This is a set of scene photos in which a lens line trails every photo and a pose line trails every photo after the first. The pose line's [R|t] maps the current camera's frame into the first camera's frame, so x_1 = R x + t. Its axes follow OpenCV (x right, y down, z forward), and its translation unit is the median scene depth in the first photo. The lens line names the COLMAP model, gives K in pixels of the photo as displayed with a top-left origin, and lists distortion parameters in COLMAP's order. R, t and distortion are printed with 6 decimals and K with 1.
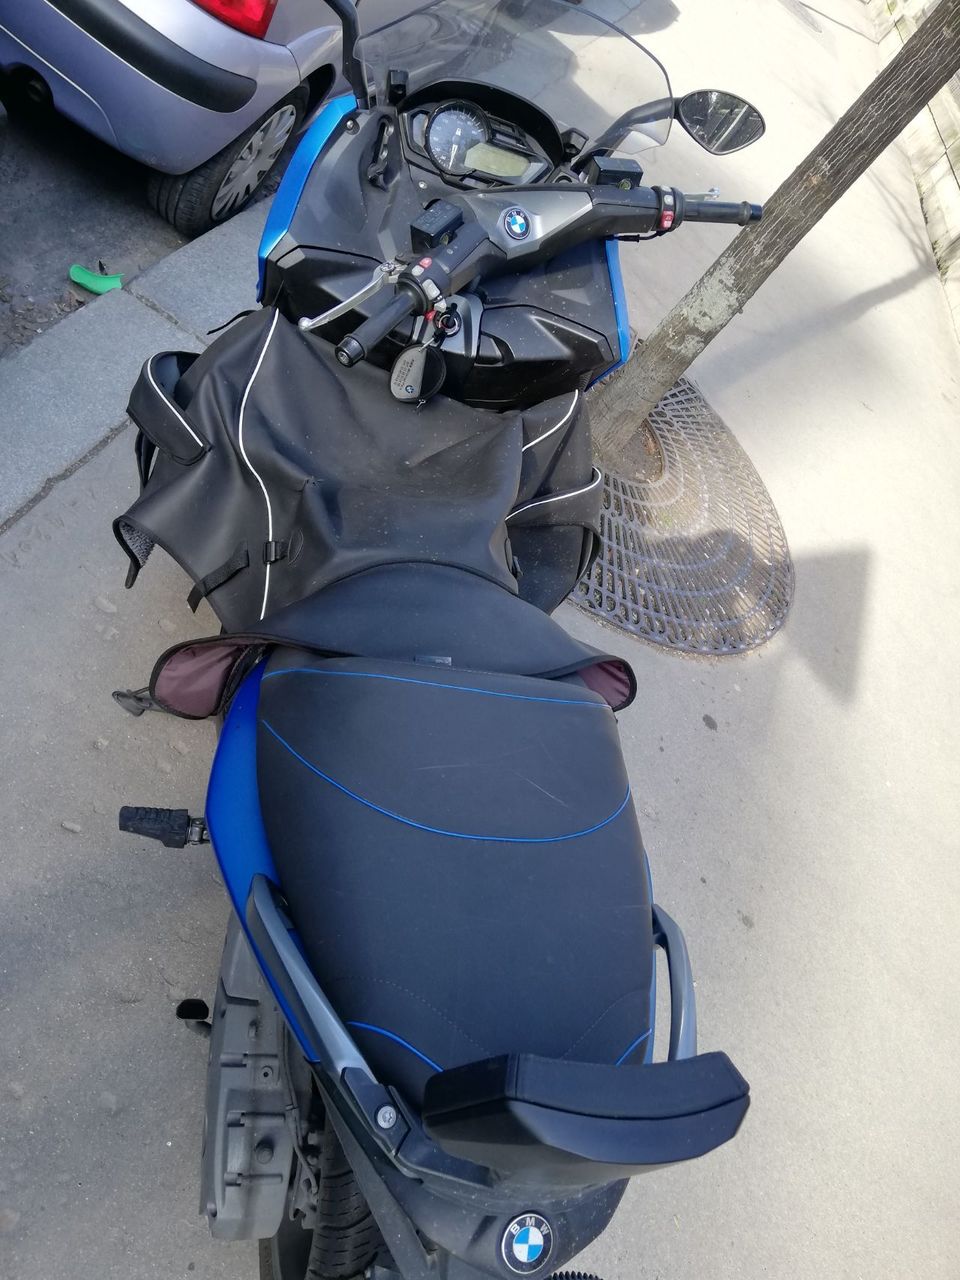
lens RADIAL K [[964.5, 0, 479.7], [0, 964.5, 642.5], [0, 0, 1]] dist [0.038884, -0.039032]
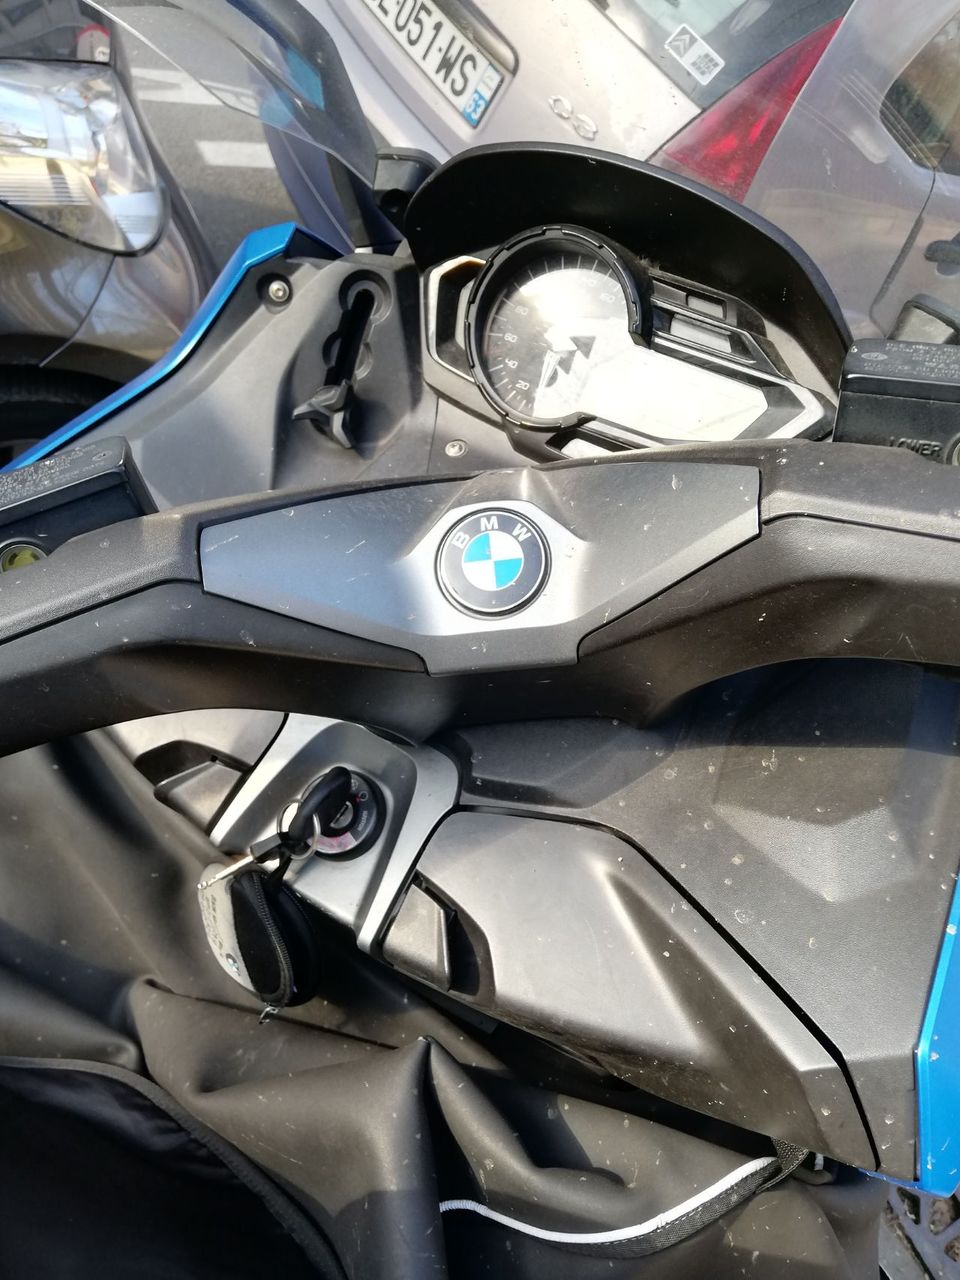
lens RADIAL K [[964.5, 0, 479.1], [0, 964.5, 647.1], [0, 0, 1]] dist [0.038884, -0.039032]
pose [[0.773679, 0.170496, -0.610207, 0.187325], [-0.356652, 0.913223, -0.197037, -0.331850], [0.523661, 0.370075, 0.767349, 0.749467]]
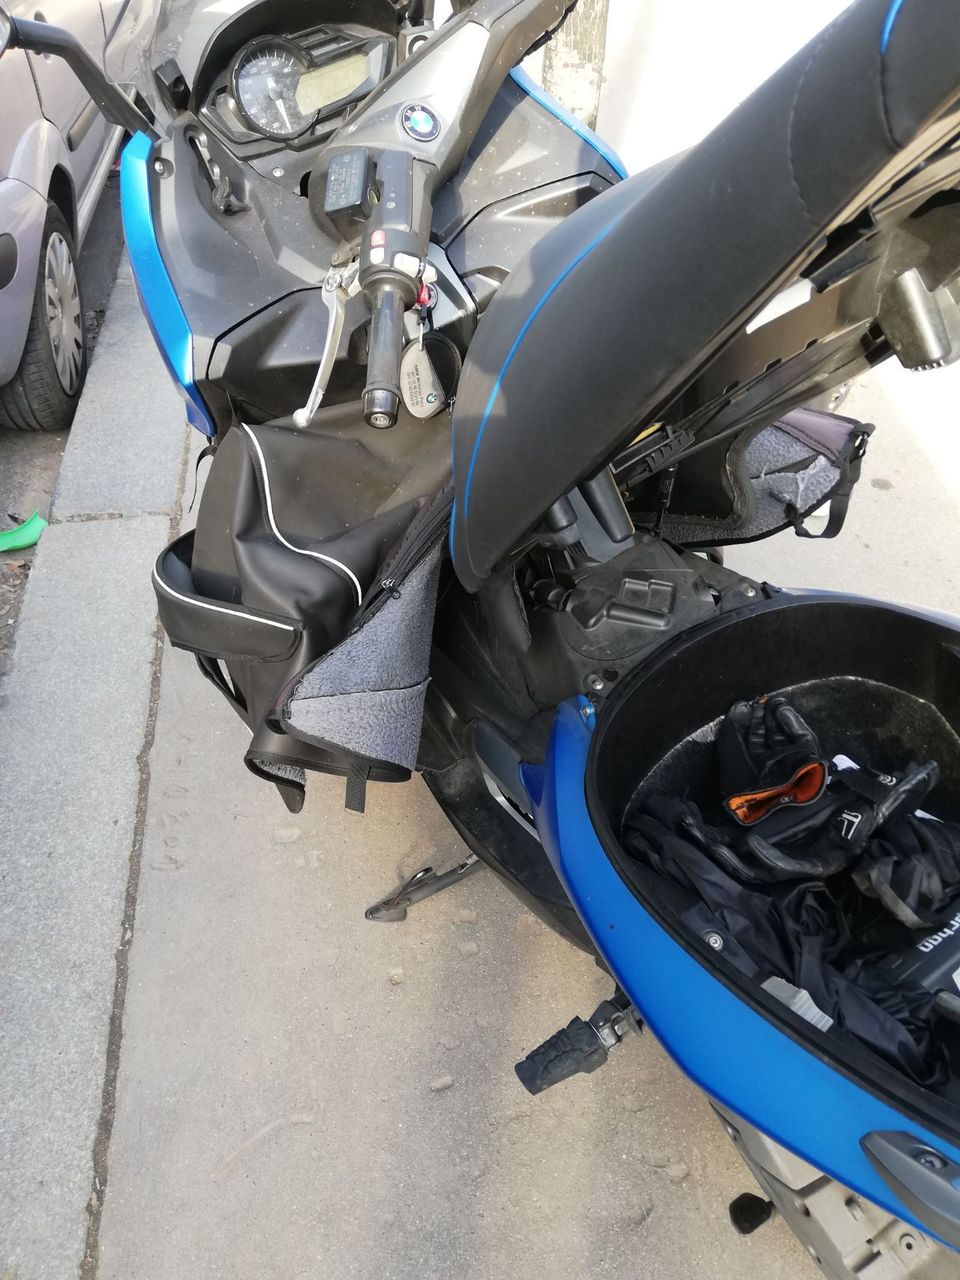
lens RADIAL K [[964.5, 0, 484.4], [0, 964.5, 642.0], [0, 0, 1]] dist [0.038884, -0.039032]
pose [[0.778631, -0.622597, -0.078142, -0.101916], [0.626434, 0.778475, 0.039465, -0.117868], [0.036261, -0.079680, 0.996161, 0.227180]]
